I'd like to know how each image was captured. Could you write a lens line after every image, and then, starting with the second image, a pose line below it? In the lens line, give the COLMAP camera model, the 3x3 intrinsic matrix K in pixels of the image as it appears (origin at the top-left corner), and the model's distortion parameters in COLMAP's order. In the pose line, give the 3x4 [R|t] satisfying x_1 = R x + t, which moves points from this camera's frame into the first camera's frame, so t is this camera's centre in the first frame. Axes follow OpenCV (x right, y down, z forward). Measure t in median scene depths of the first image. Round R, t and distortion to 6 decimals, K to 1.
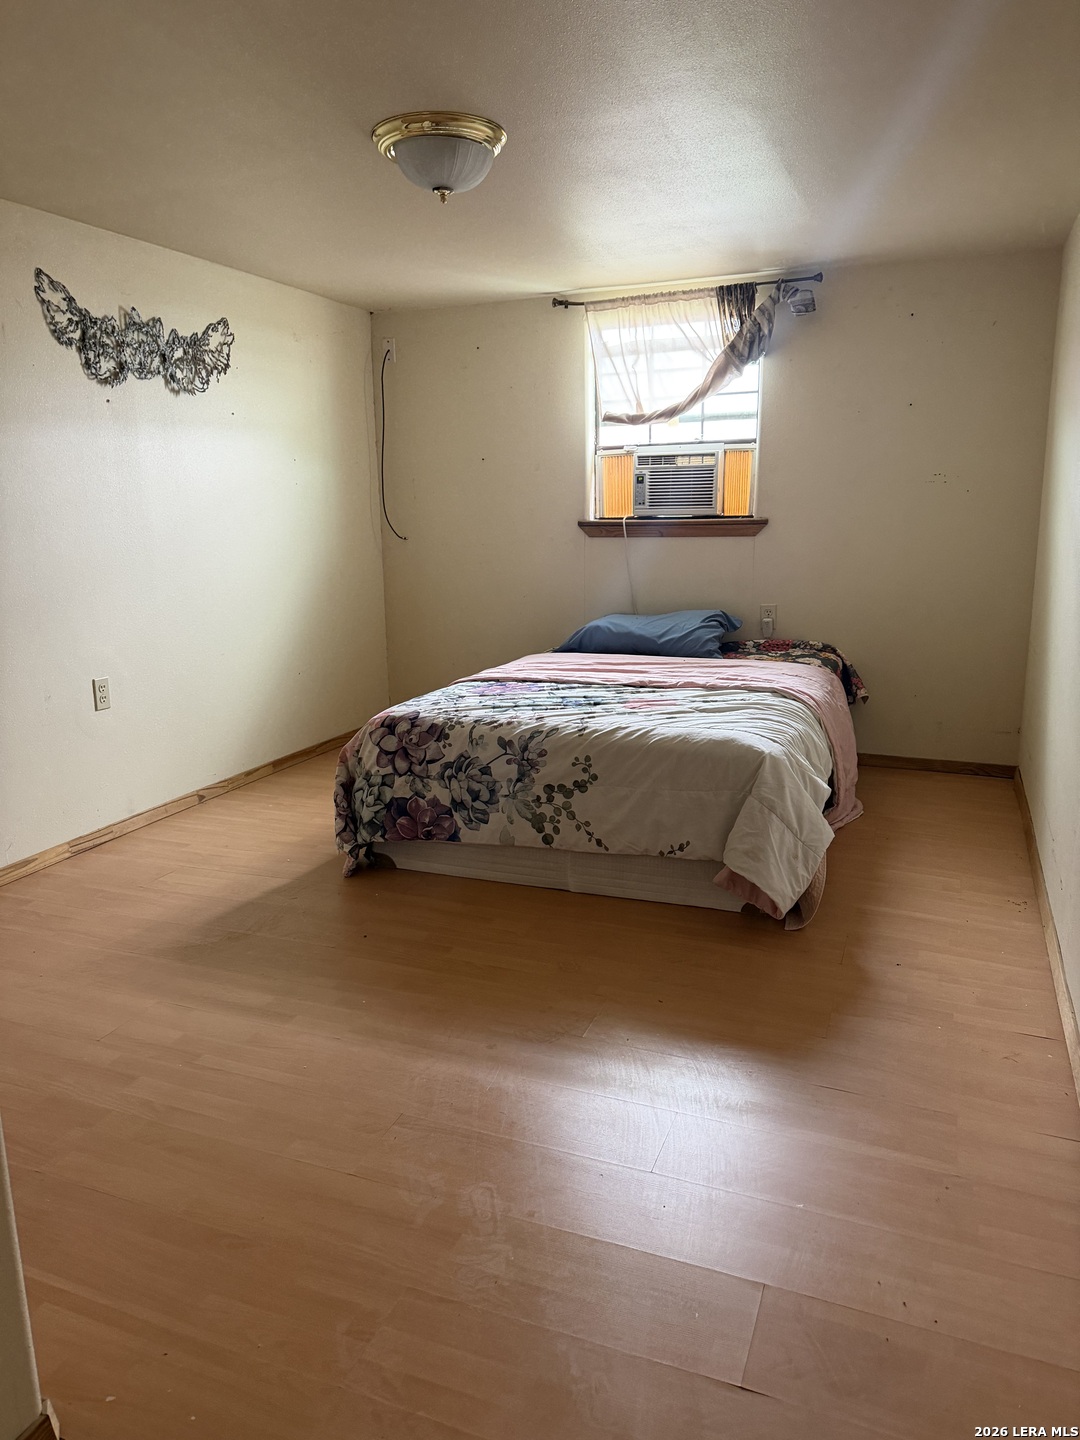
lens RADIAL K [[1013.8, 0, 540.0], [0, 1013.8, 720.0], [0, 0, 1]] dist [0.134515, -0.188219]
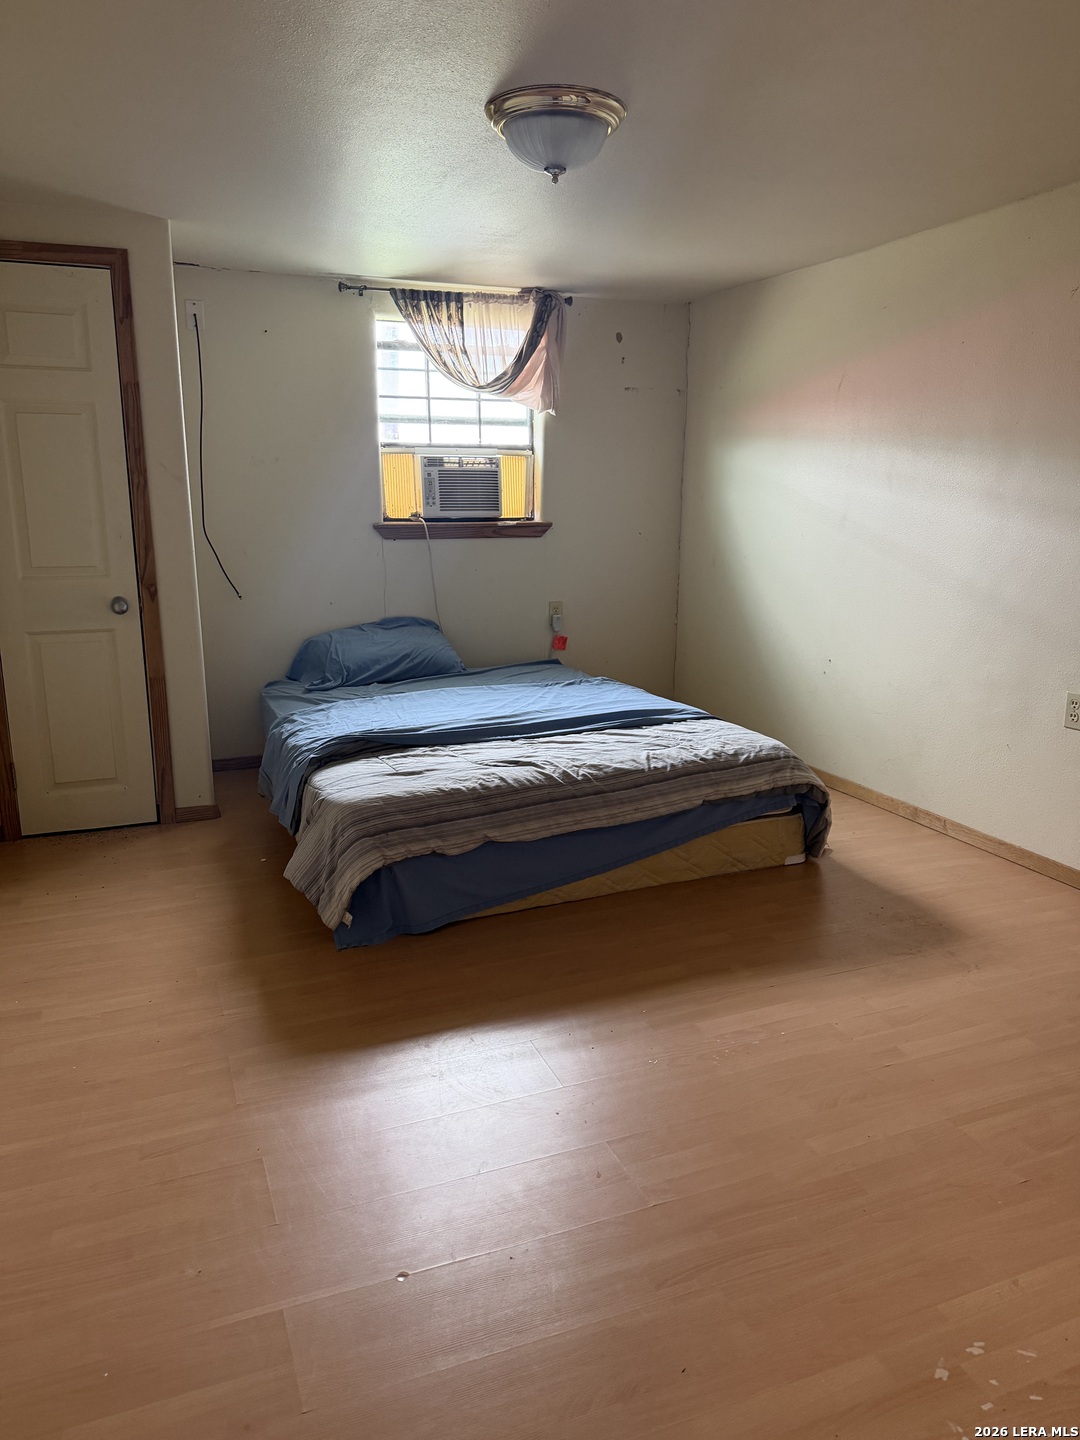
lens RADIAL K [[1013.8, 0, 540.0], [0, 1013.8, 720.0], [0, 0, 1]] dist [0.134515, -0.188219]
pose [[0.747703, -0.129702, 0.651243, -0.494506], [0.134219, 0.990015, 0.043073, -0.035571], [-0.650327, 0.055203, 0.757646, 0.200089]]
